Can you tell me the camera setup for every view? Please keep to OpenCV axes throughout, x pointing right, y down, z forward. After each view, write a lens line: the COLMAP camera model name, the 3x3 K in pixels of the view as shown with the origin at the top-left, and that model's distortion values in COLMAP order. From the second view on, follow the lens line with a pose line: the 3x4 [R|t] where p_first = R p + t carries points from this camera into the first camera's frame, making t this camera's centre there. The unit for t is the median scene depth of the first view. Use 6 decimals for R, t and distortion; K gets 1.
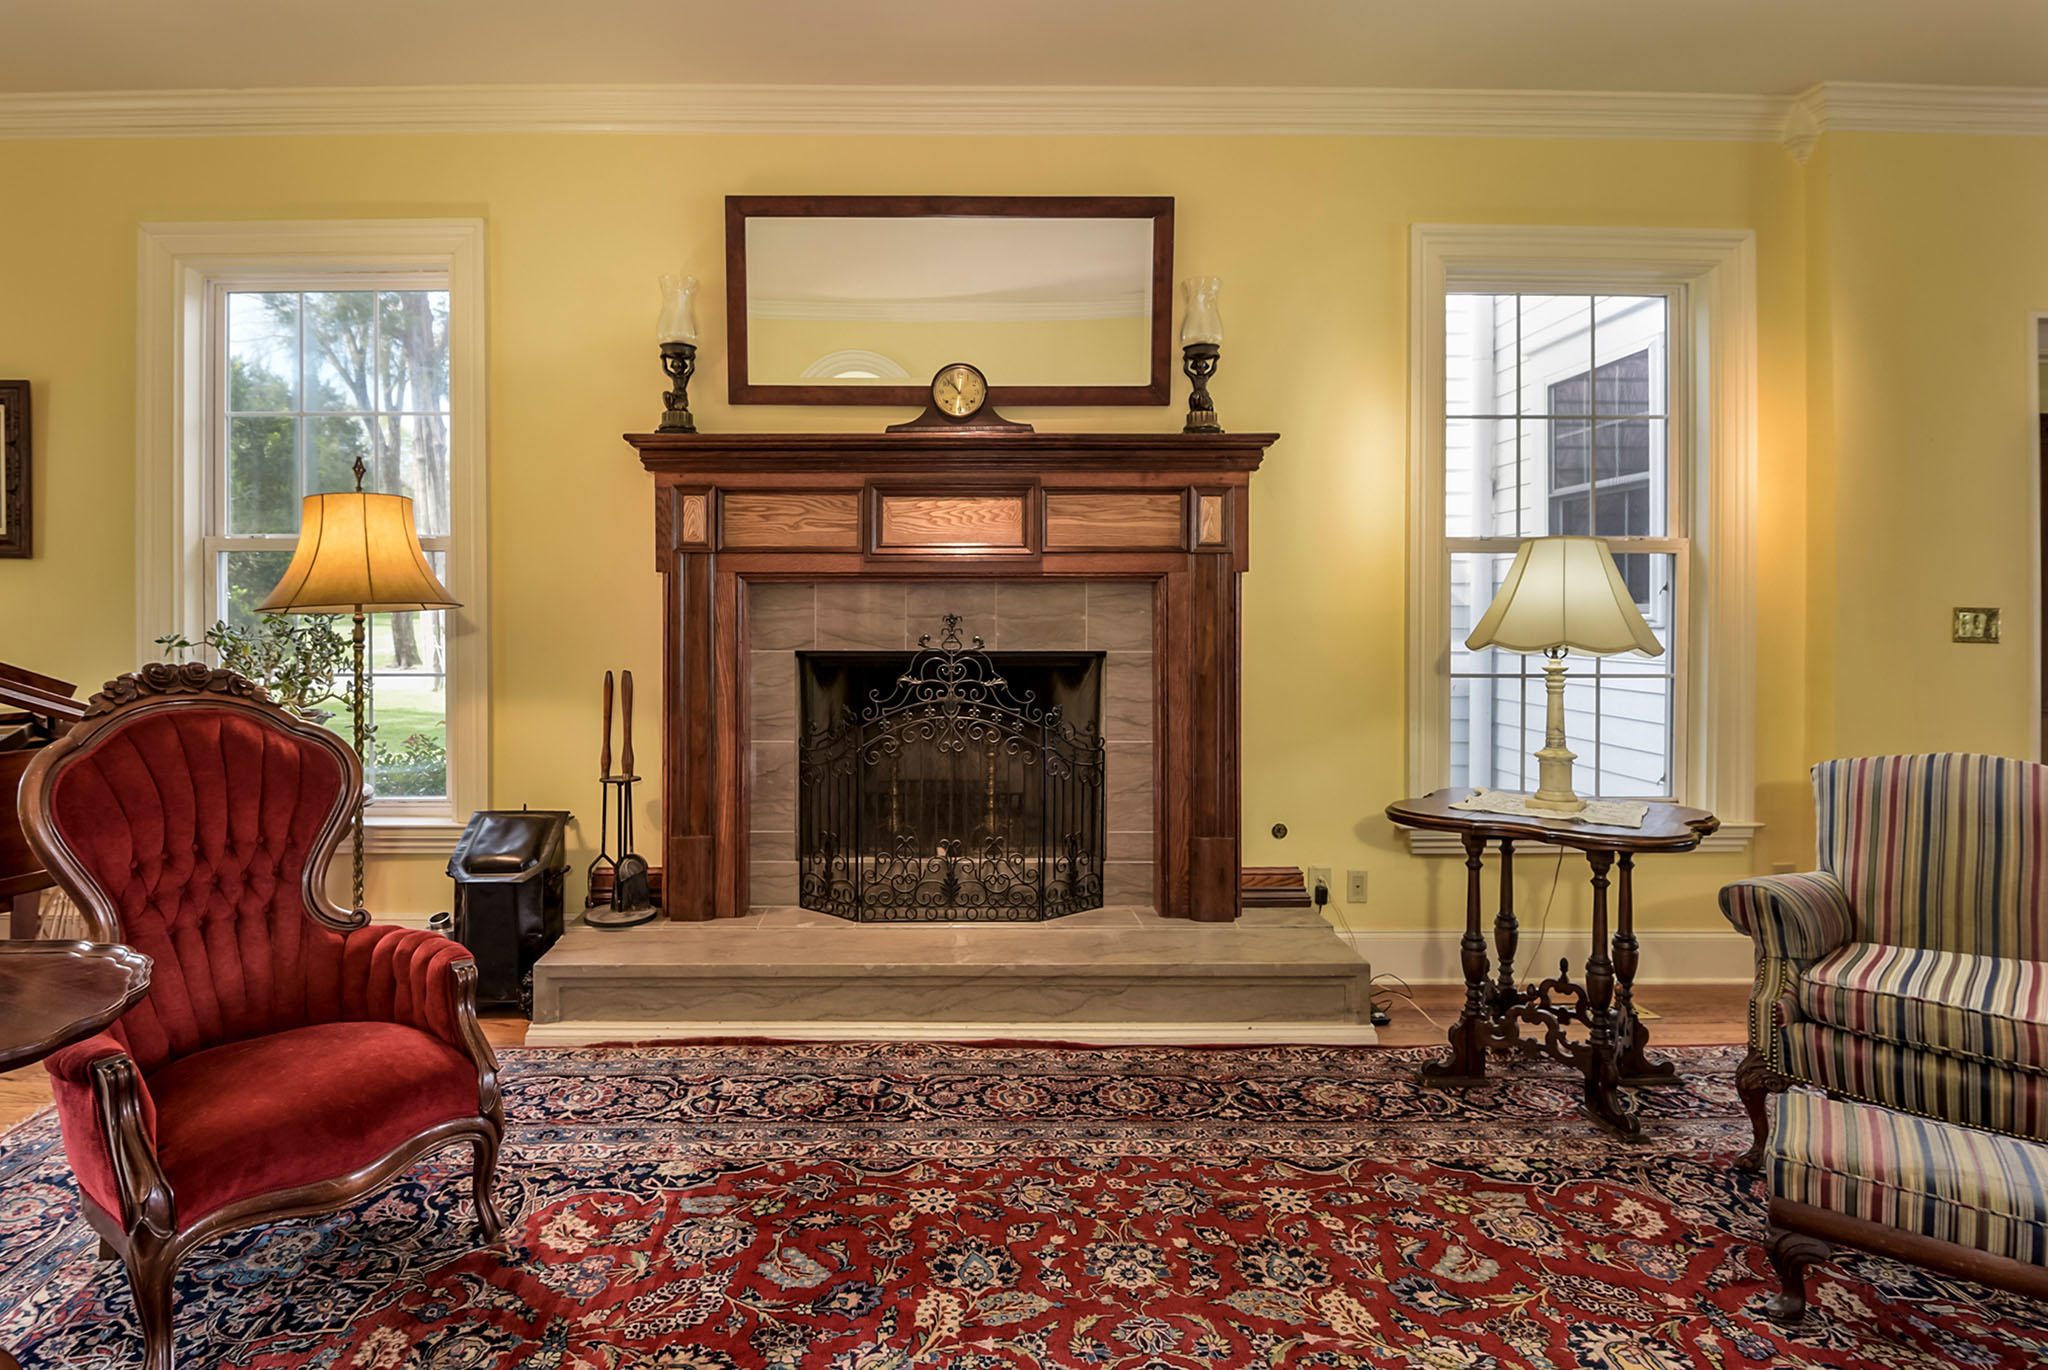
lens RADIAL K [[1050.8, 0, 1020.5], [0, 1050.8, 609.2], [0, 0, 1]] dist [0.002925, -0.022913]
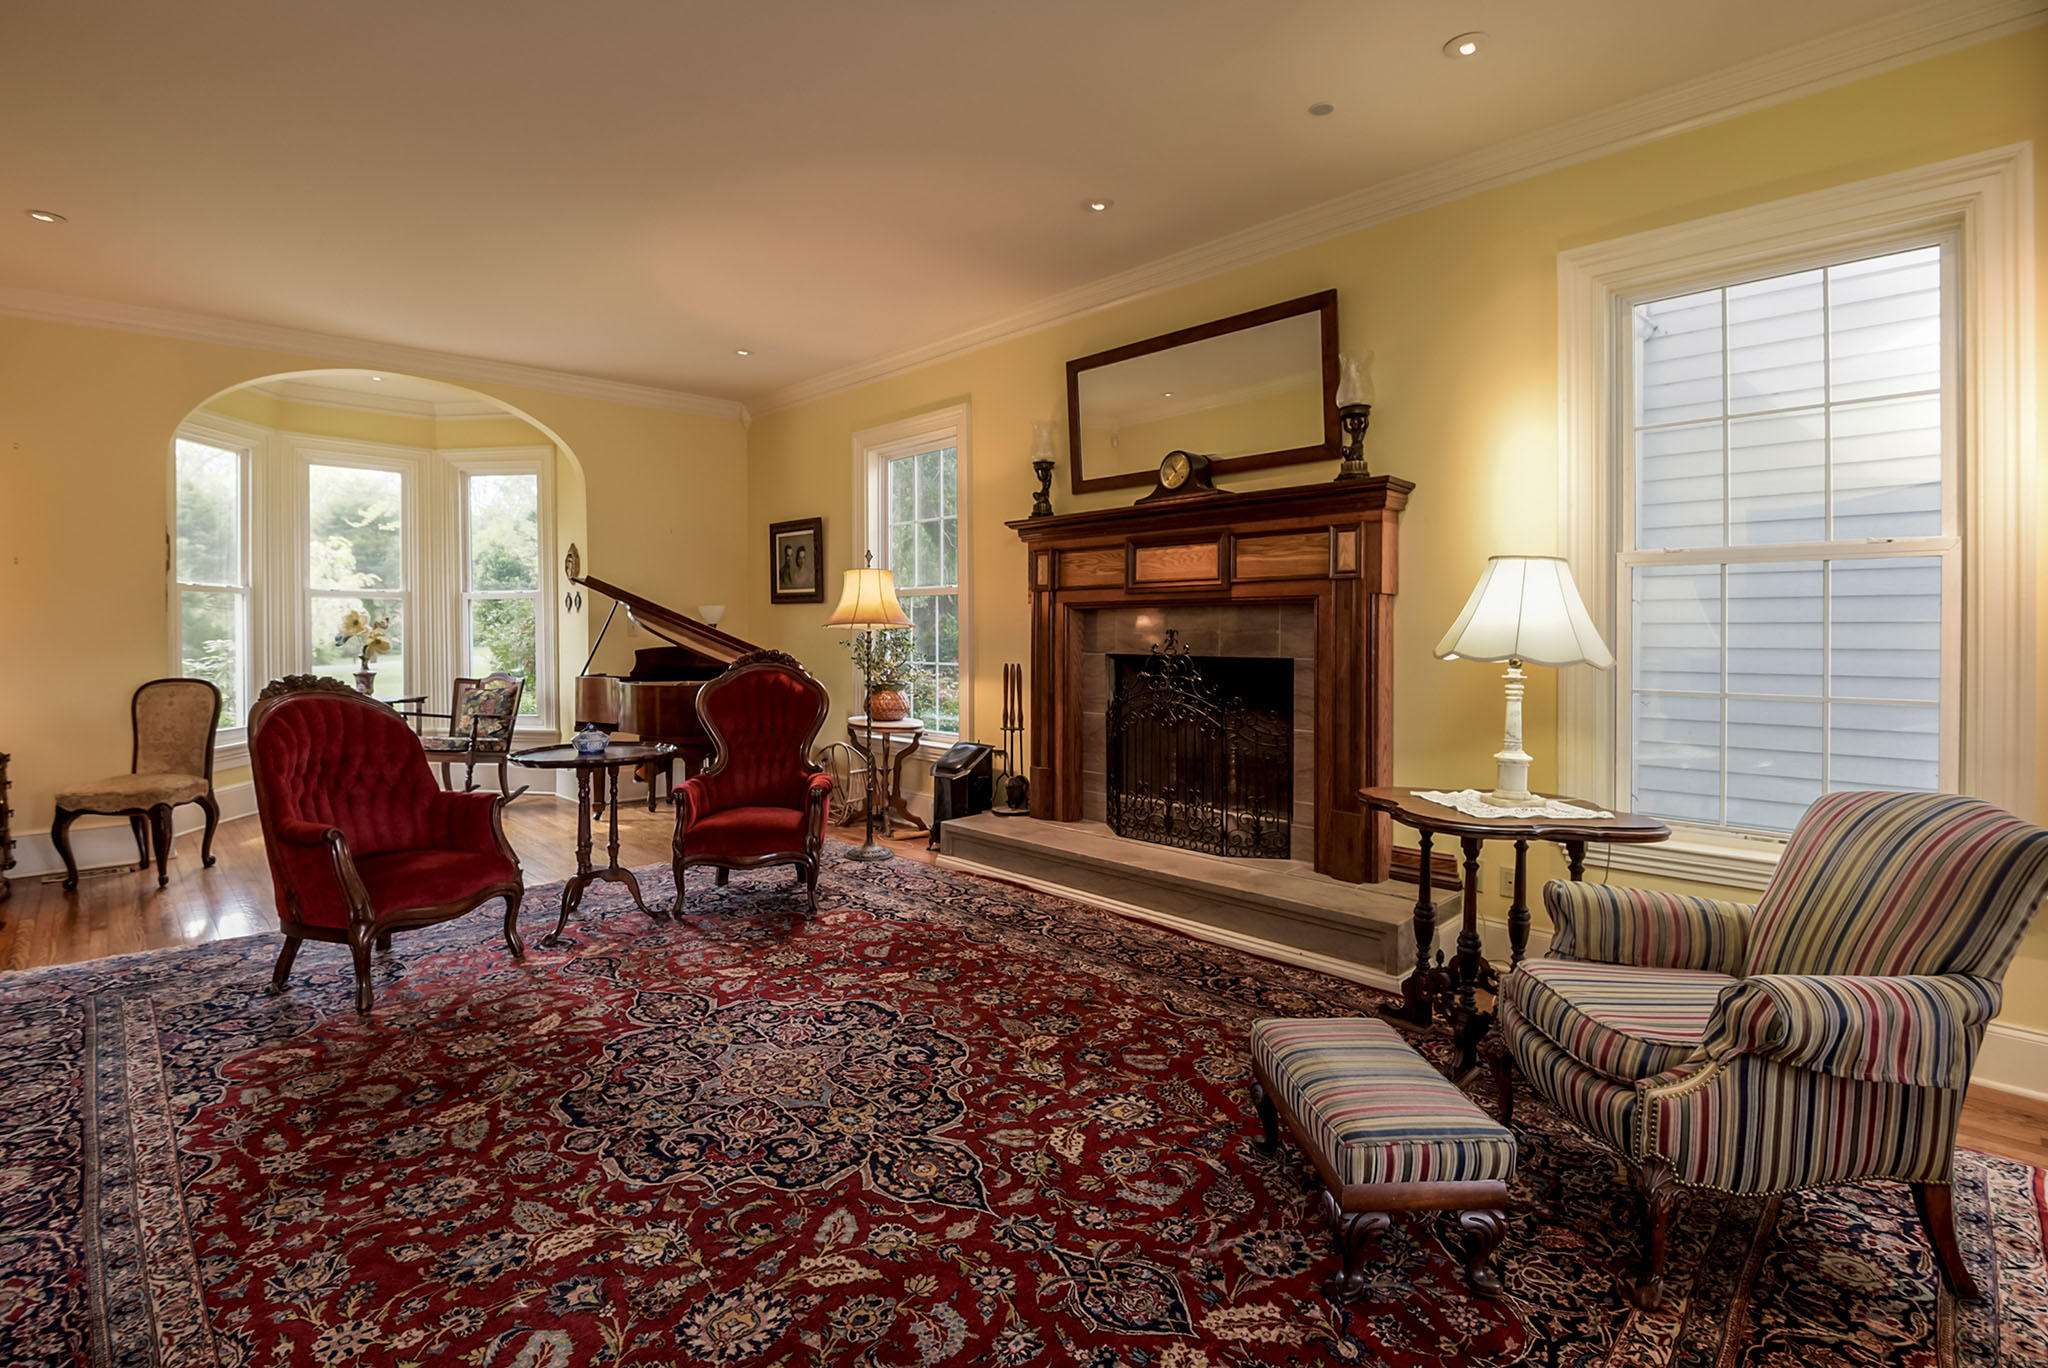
lens RADIAL K [[977.1, 0, 1023.7], [0, 977.1, 635.4], [0, 0, 1]] dist [-0.019754, -0.000248]
pose [[0.686875, 0.003337, -0.726768, 0.754815], [-0.000332, 0.999991, 0.004278, 0.007573], [0.726775, -0.002697, 0.686870, -0.047483]]
